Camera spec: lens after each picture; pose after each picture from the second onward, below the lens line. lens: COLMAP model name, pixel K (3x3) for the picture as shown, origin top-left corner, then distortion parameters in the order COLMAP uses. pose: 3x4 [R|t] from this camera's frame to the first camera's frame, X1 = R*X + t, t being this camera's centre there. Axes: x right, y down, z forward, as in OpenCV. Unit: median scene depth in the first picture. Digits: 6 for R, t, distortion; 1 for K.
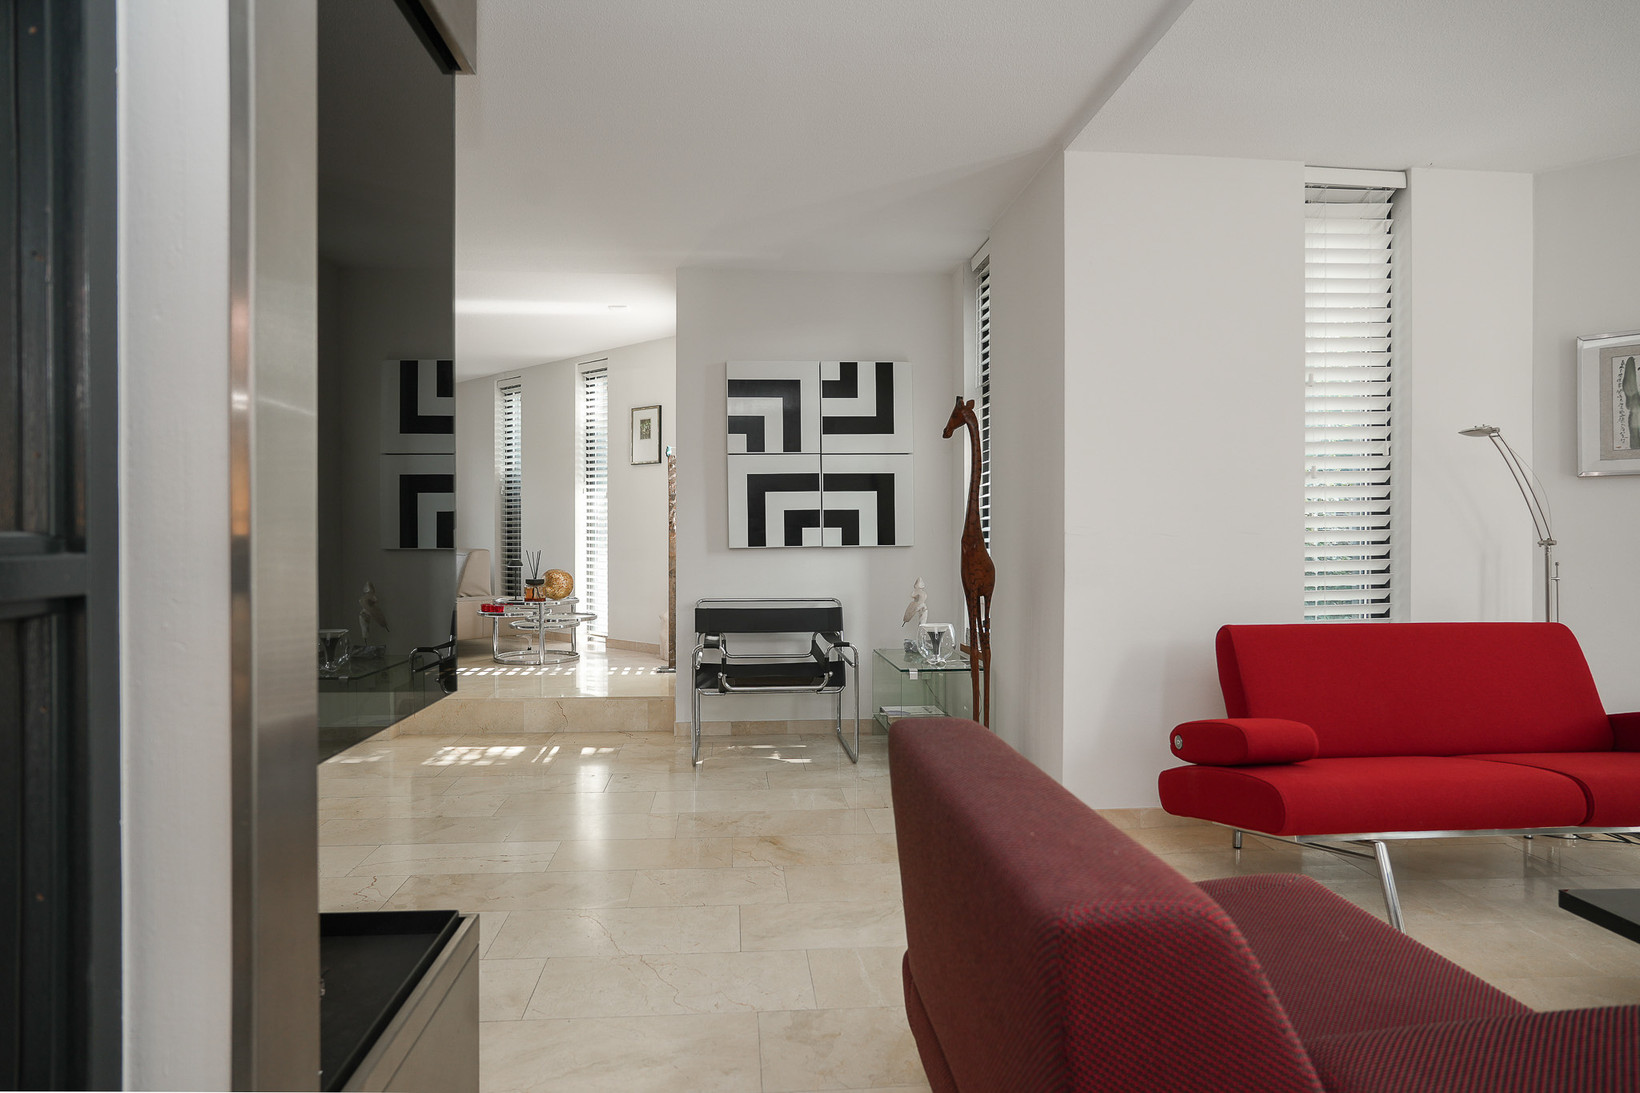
lens RADIAL K [[907.3, 0, 818.3], [0, 907.3, 543.1], [0, 0, 1]] dist [-0.047536, 0.034933]
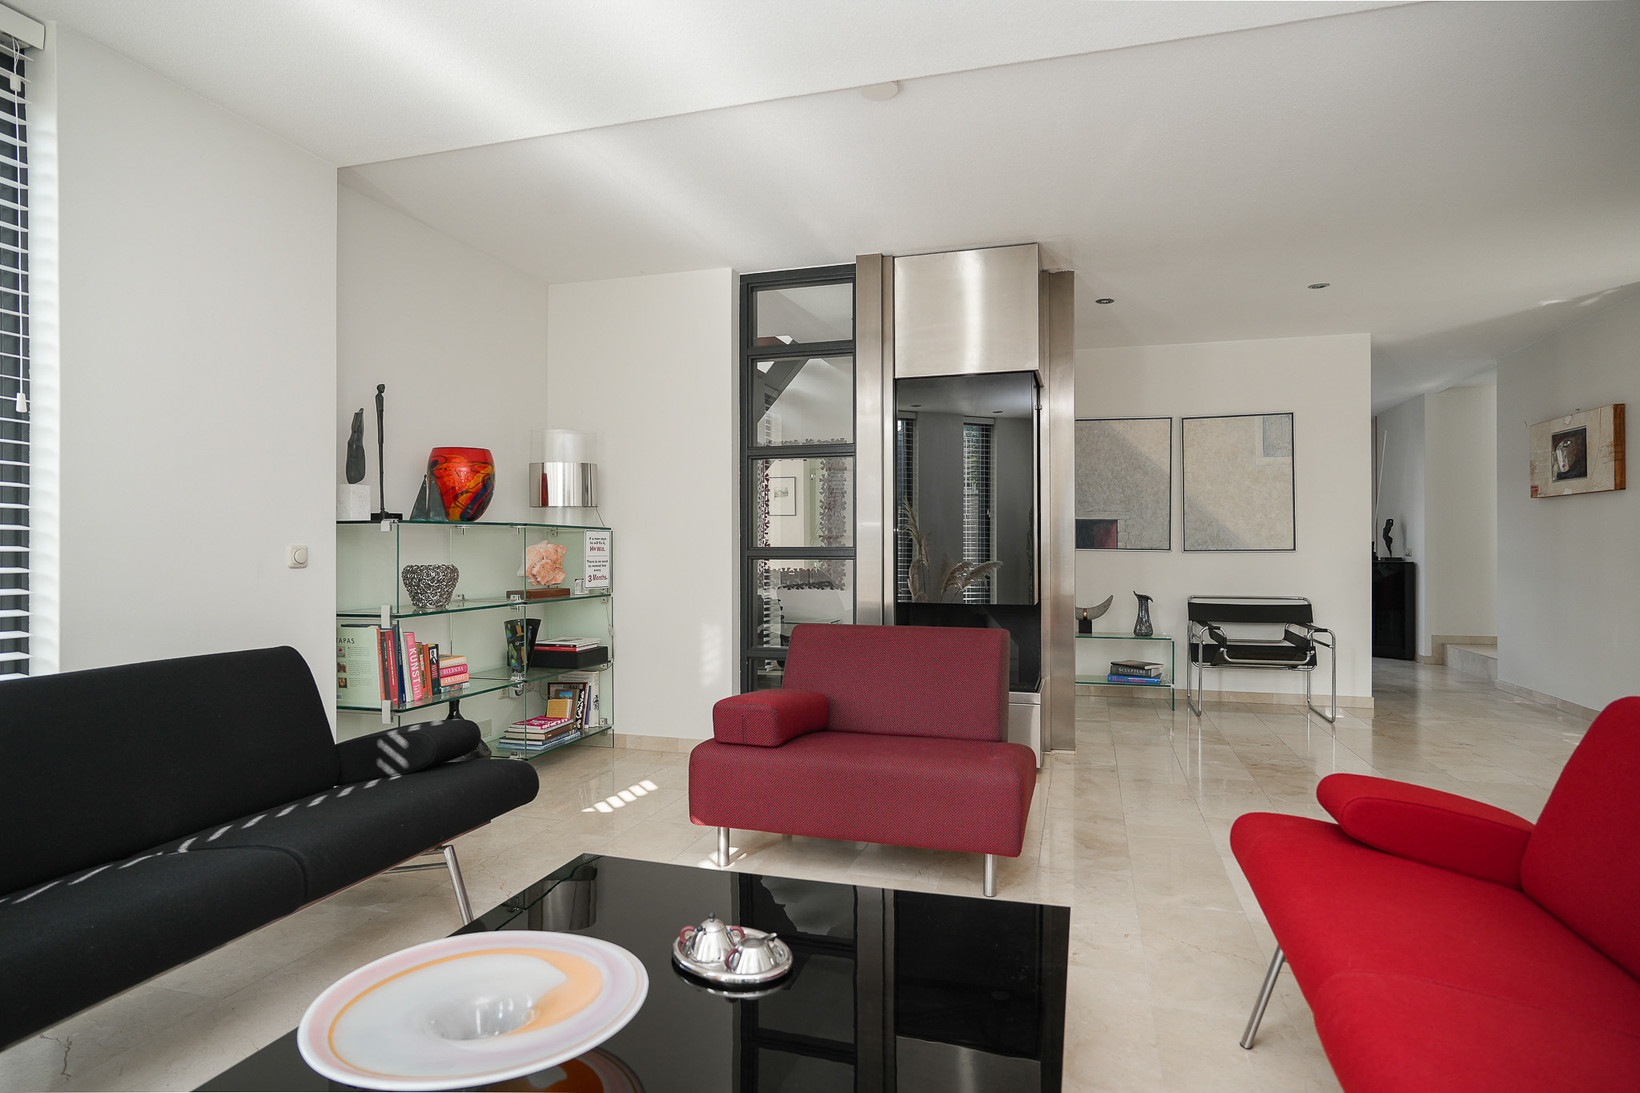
lens RADIAL K [[907.3, 0, 818.3], [0, 907.3, 543.1], [0, 0, 1]] dist [-0.047536, 0.034933]
pose [[-0.362201, -0.000950, -0.932100, 0.758006], [-0.009399, 0.999952, 0.002634, -0.006369], [0.932053, 0.009715, -0.362192, 0.448019]]
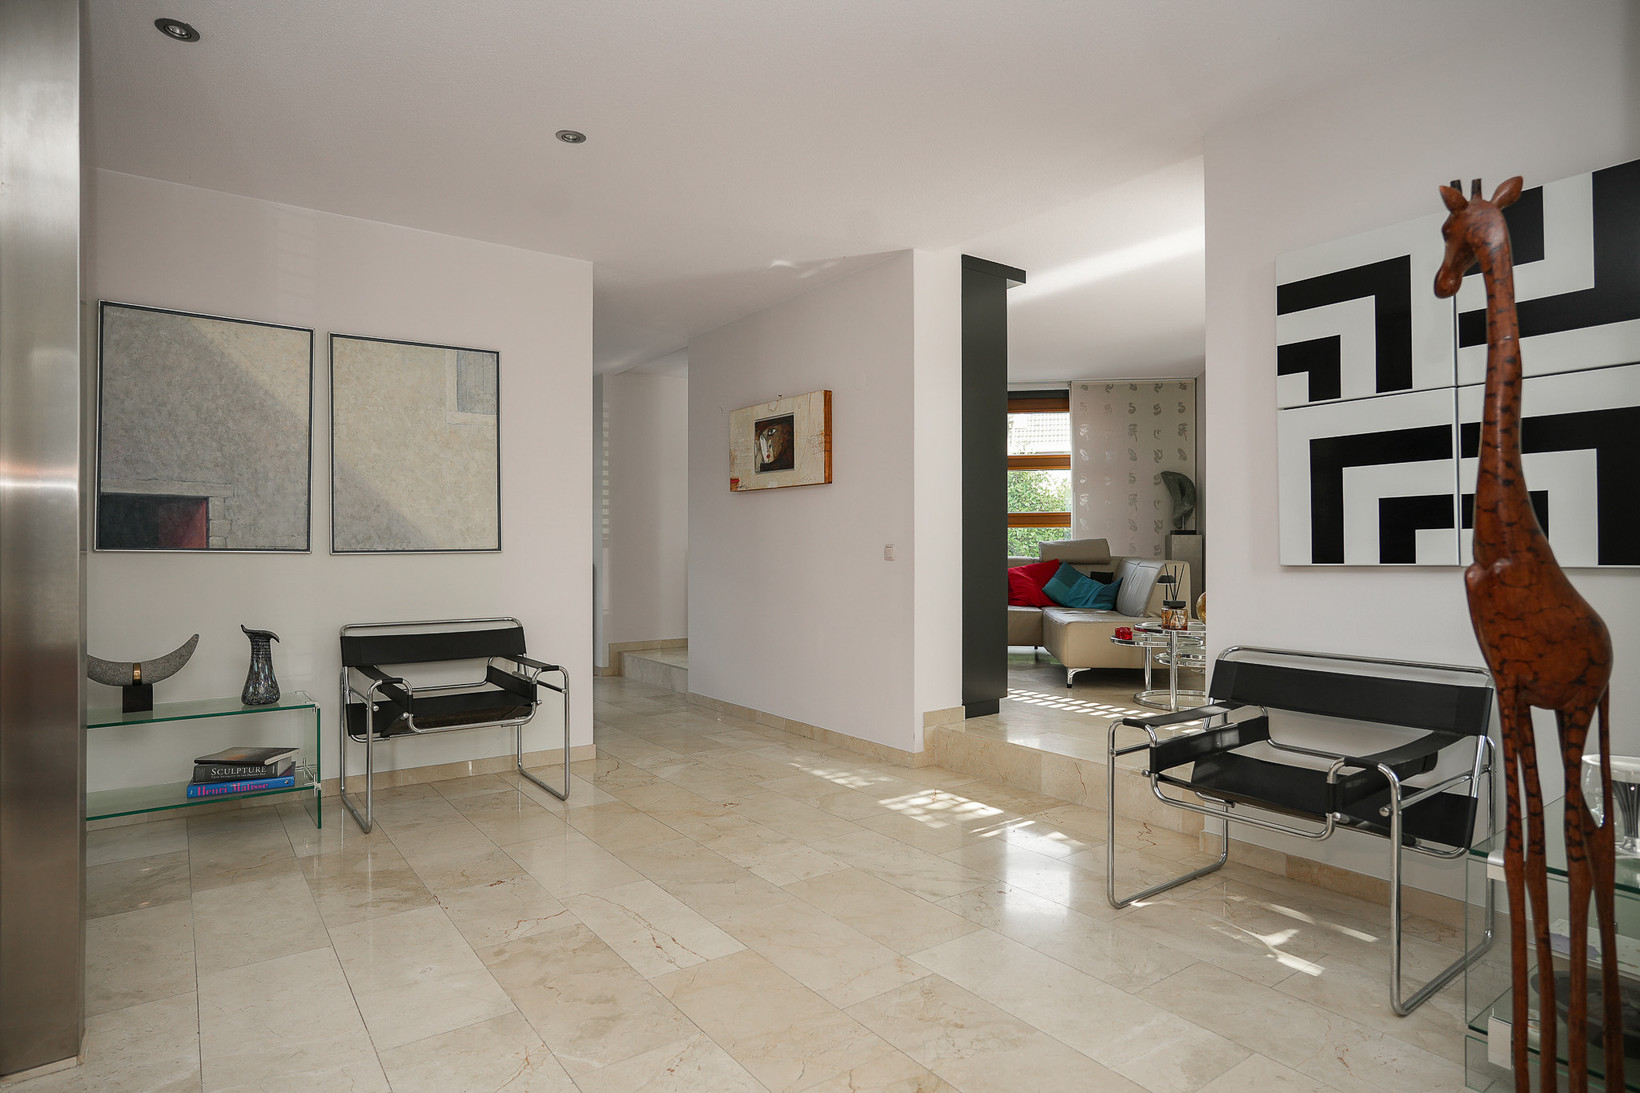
lens RADIAL K [[907.3, 0, 818.3], [0, 907.3, 543.1], [0, 0, 1]] dist [-0.047536, 0.034933]
pose [[0.514841, -0.002539, -0.857282, 0.254756], [-0.008126, 0.999936, -0.007842, -0.001898], [0.857247, 0.011004, 0.514788, 0.428743]]
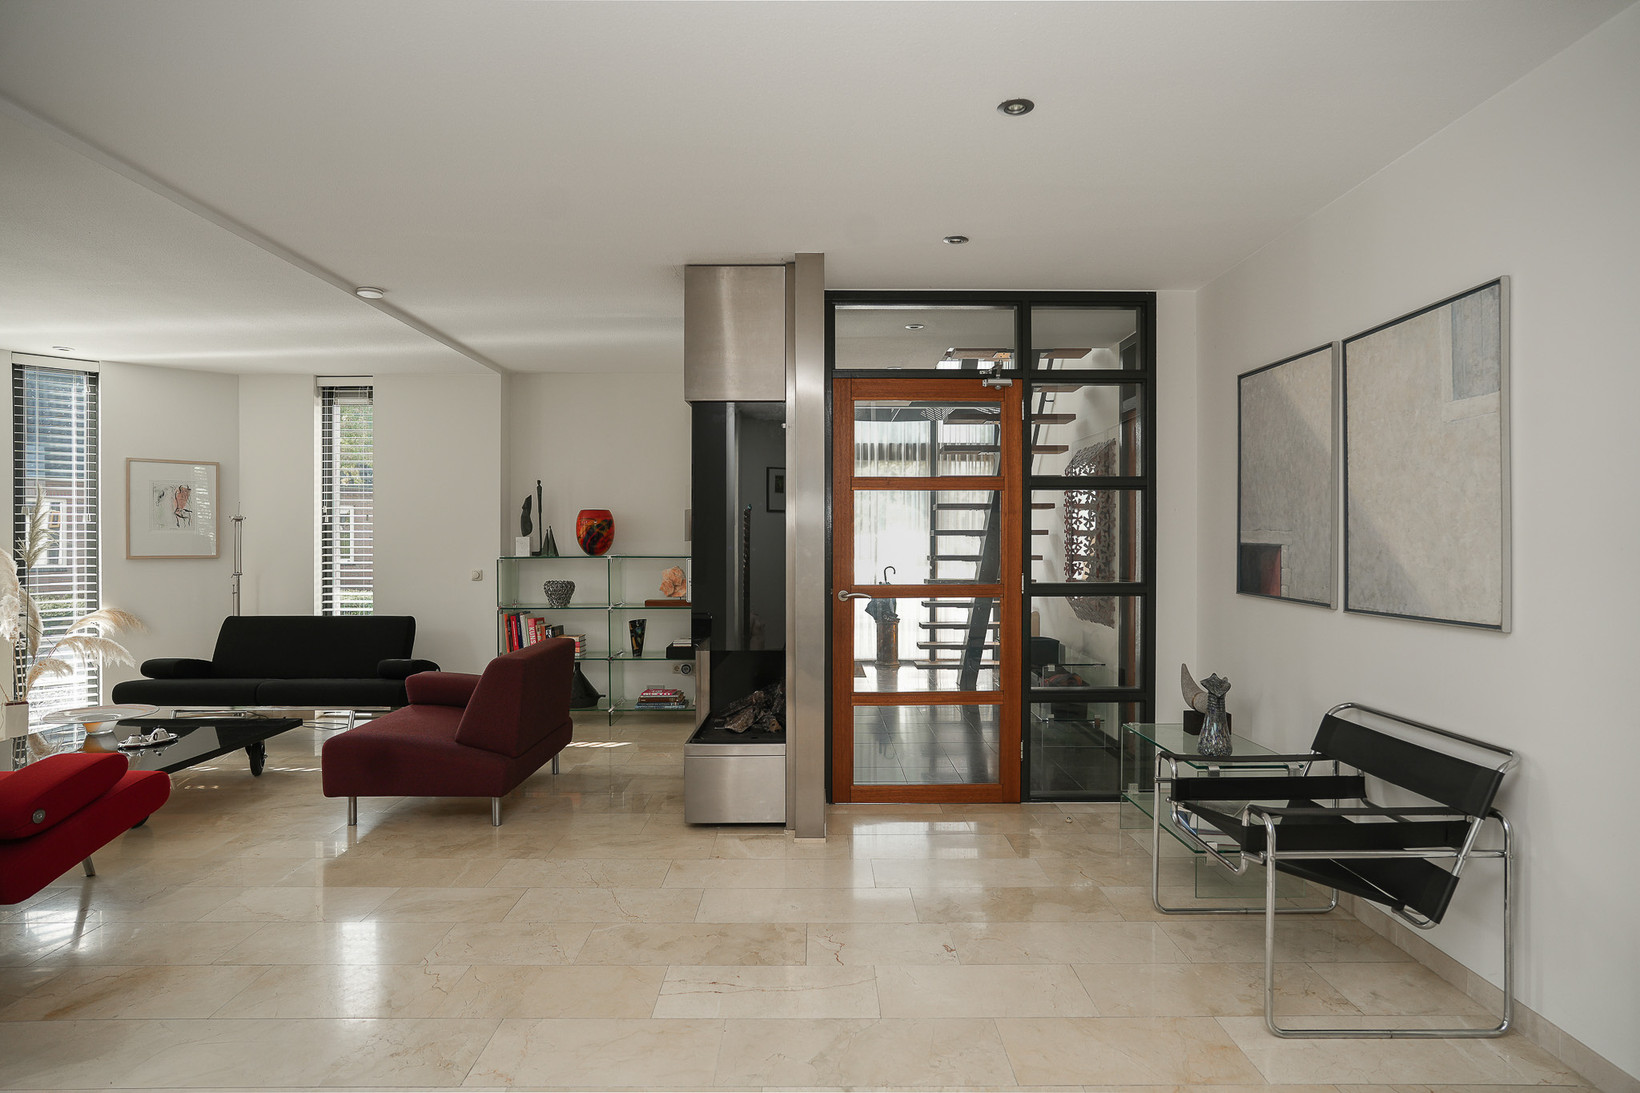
lens RADIAL K [[903.4, 0, 827.3], [0, 903.4, 541.7], [0, 0, 1]] dist [-0.036134, 0.033562]
pose [[-0.996342, 0.001427, 0.085438, -0.326002], [0.002420, 0.999931, 0.011516, -0.053518], [-0.085416, 0.011681, -0.996277, 1.134446]]
